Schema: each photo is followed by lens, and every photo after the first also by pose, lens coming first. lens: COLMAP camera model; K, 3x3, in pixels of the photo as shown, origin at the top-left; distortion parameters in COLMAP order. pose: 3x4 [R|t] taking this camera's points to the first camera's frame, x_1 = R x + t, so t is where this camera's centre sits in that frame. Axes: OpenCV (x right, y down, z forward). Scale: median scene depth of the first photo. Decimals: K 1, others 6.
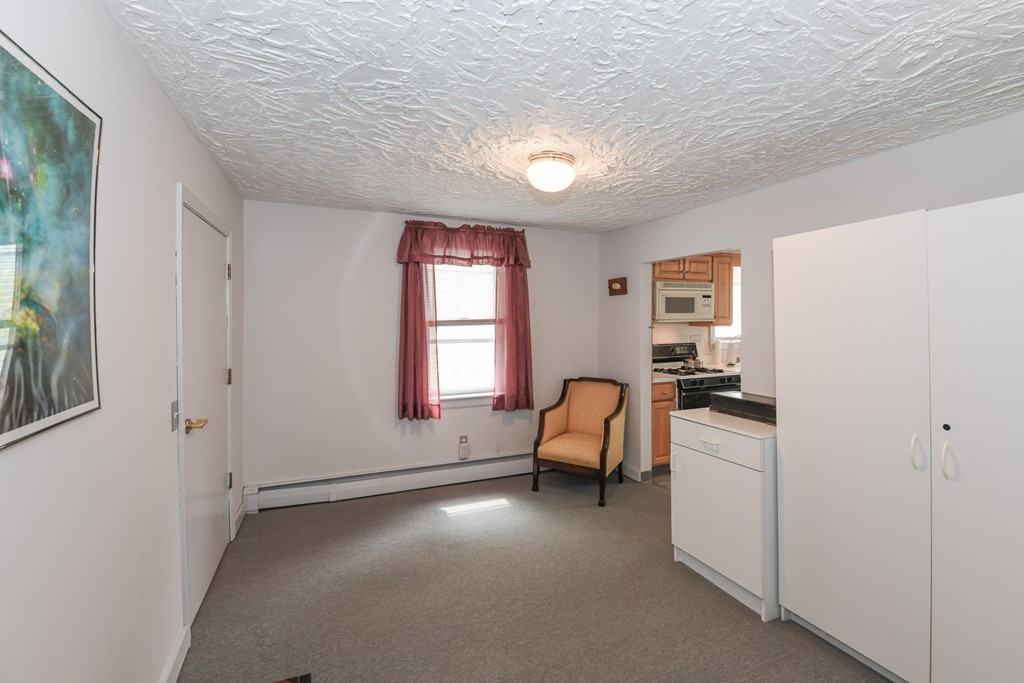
lens RADIAL K [[447.0, 0, 514.2], [0, 447.0, 333.3], [0, 0, 1]] dist [-0.021540, -0.000306]
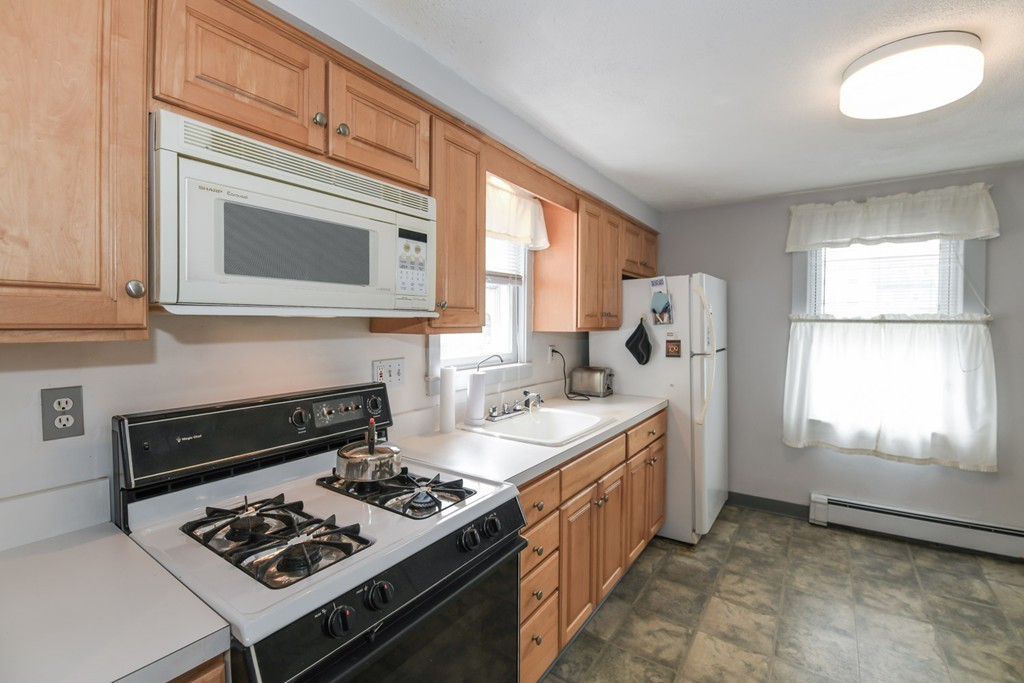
lens RADIAL K [[447.0, 0, 514.2], [0, 447.0, 333.3], [0, 0, 1]] dist [-0.021540, -0.000306]
pose [[0.836922, -0.000763, 0.547322, 0.324179], [0.006360, 0.999945, -0.008332, -0.013523], [-0.547286, 0.010454, 0.836880, 0.709224]]
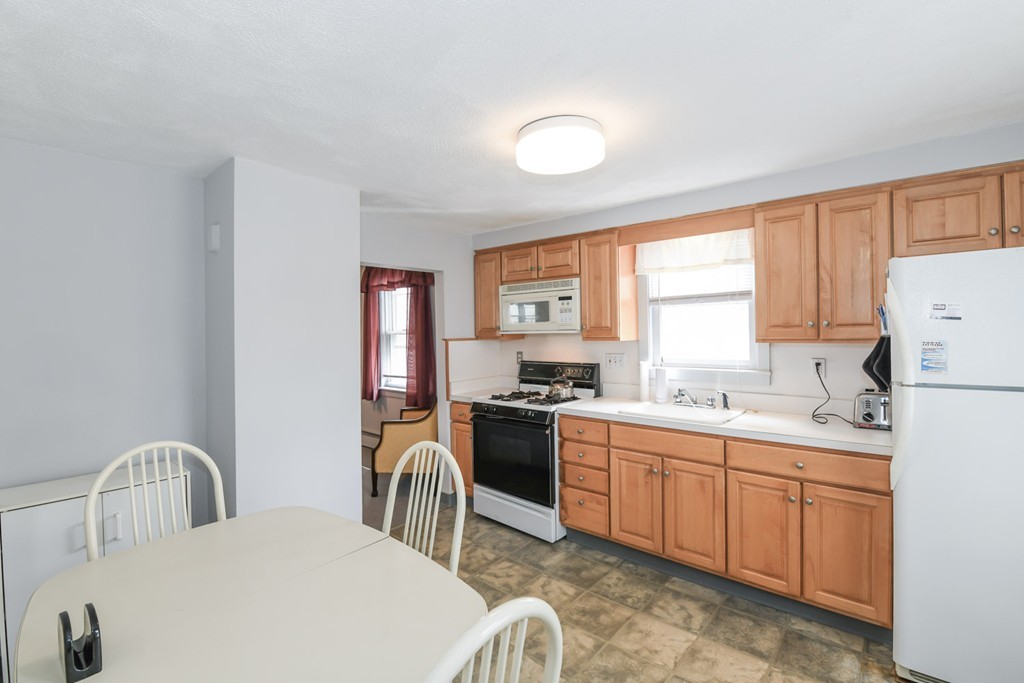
lens RADIAL K [[447.0, 0, 514.2], [0, 447.0, 333.3], [0, 0, 1]] dist [-0.021540, -0.000306]
pose [[0.455507, 0.007327, -0.890202, 1.027869], [-0.023585, 0.999714, -0.003840, -0.022008], [0.889920, 0.022745, 0.455549, 0.602355]]
